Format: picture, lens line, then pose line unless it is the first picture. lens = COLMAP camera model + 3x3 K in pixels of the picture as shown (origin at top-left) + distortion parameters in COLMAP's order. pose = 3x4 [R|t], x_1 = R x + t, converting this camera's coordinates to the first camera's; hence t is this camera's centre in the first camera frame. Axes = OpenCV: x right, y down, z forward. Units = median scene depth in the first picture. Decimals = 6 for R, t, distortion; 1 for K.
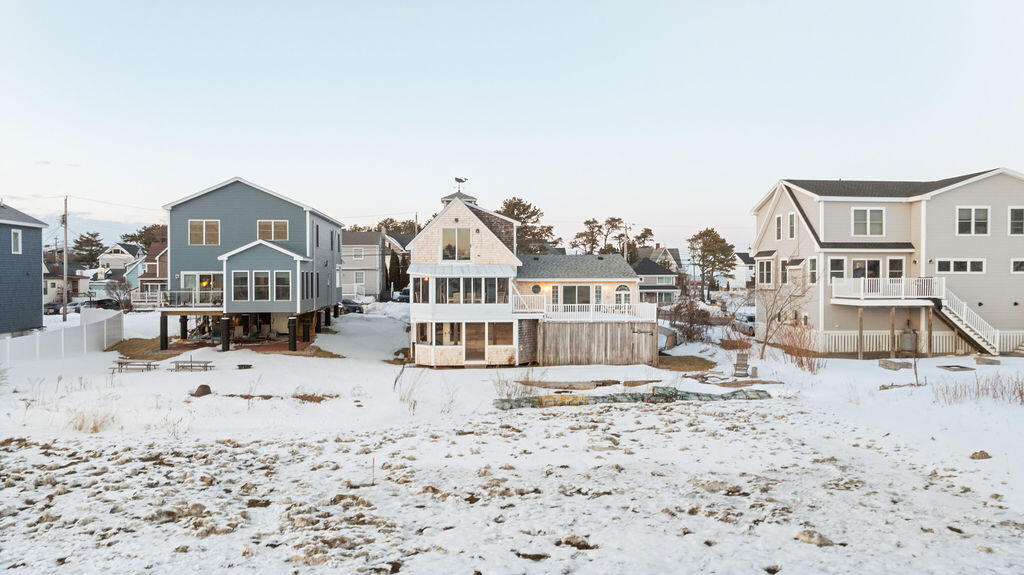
lens RADIAL K [[744.6, 0, 513.2], [0, 744.6, 280.9], [0, 0, 1]] dist [-0.025534, -0.009194]
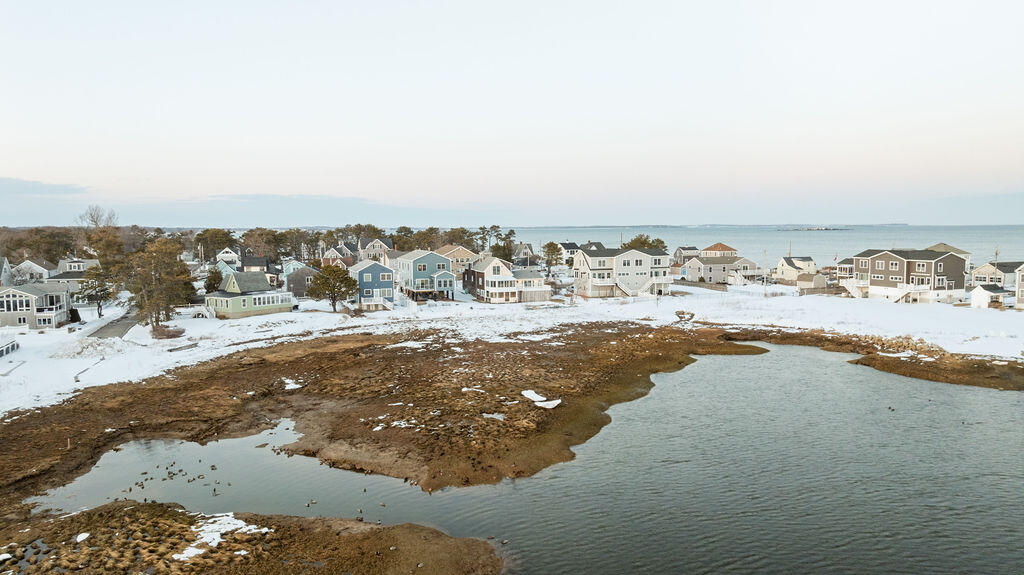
lens RADIAL K [[744.6, 0, 510.9], [0, 744.6, 282.5], [0, 0, 1]] dist [-0.025534, -0.009194]
pose [[0.969340, -0.025788, 0.244368, -0.948814], [0.008365, 0.997364, 0.072071, -0.265839], [-0.245582, -0.067817, 0.967001, -2.689500]]
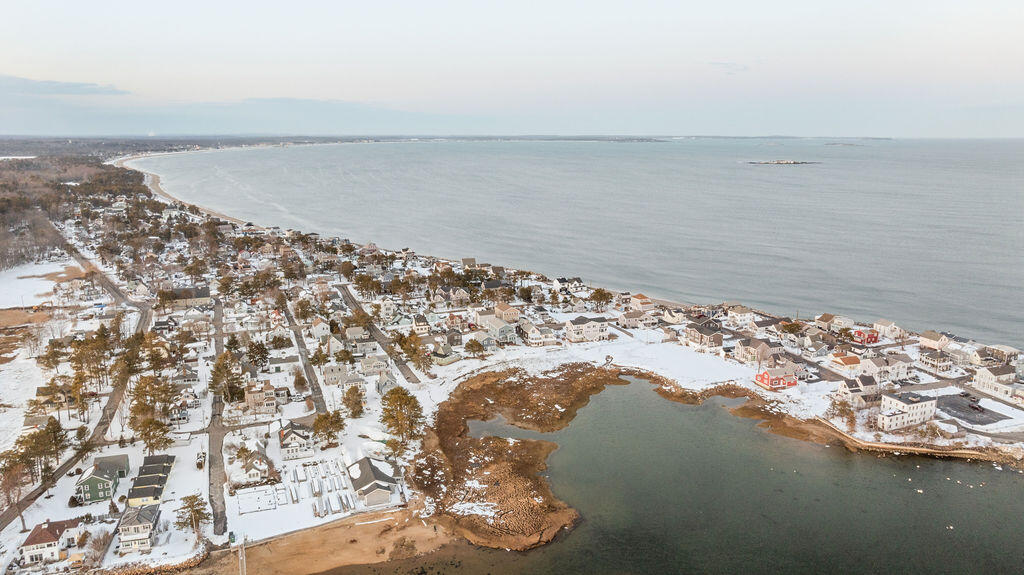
lens RADIAL K [[744.6, 0, 511.7], [0, 744.6, 287.7], [0, 0, 1]] dist [-0.025534, -0.009194]
pose [[0.963306, -0.050856, 0.263545, -2.691779], [-0.002824, 0.979911, 0.199414, -2.379166], [-0.268392, -0.192841, 0.943811, -7.314429]]
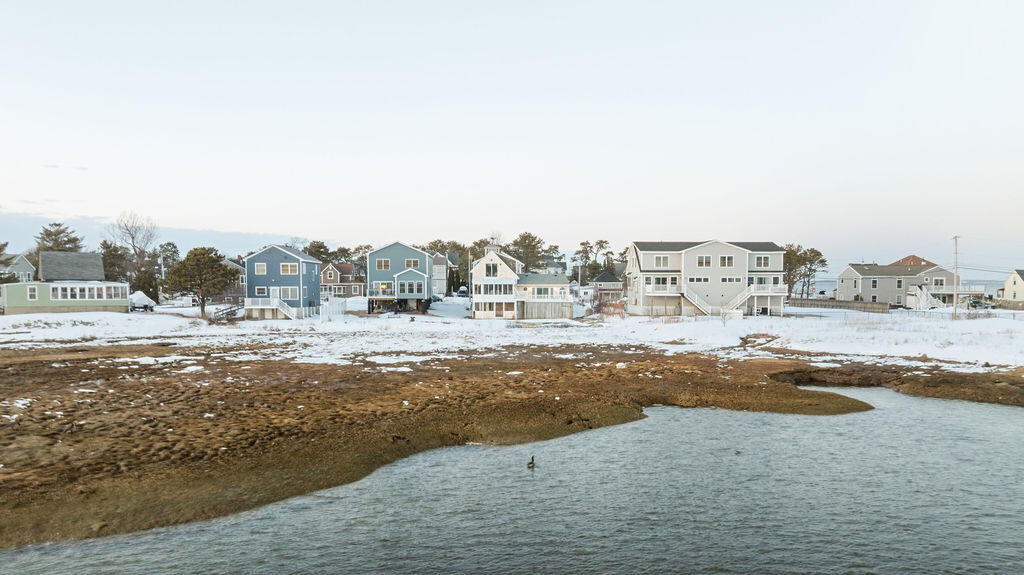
lens RADIAL K [[744.6, 0, 510.8], [0, 744.6, 292.4], [0, 0, 1]] dist [-0.025534, -0.009194]
pose [[0.998954, 0.002393, -0.045671, 0.098140], [-0.001913, 0.999942, 0.010558, -0.003300], [0.045694, -0.010460, 0.998901, -1.442053]]
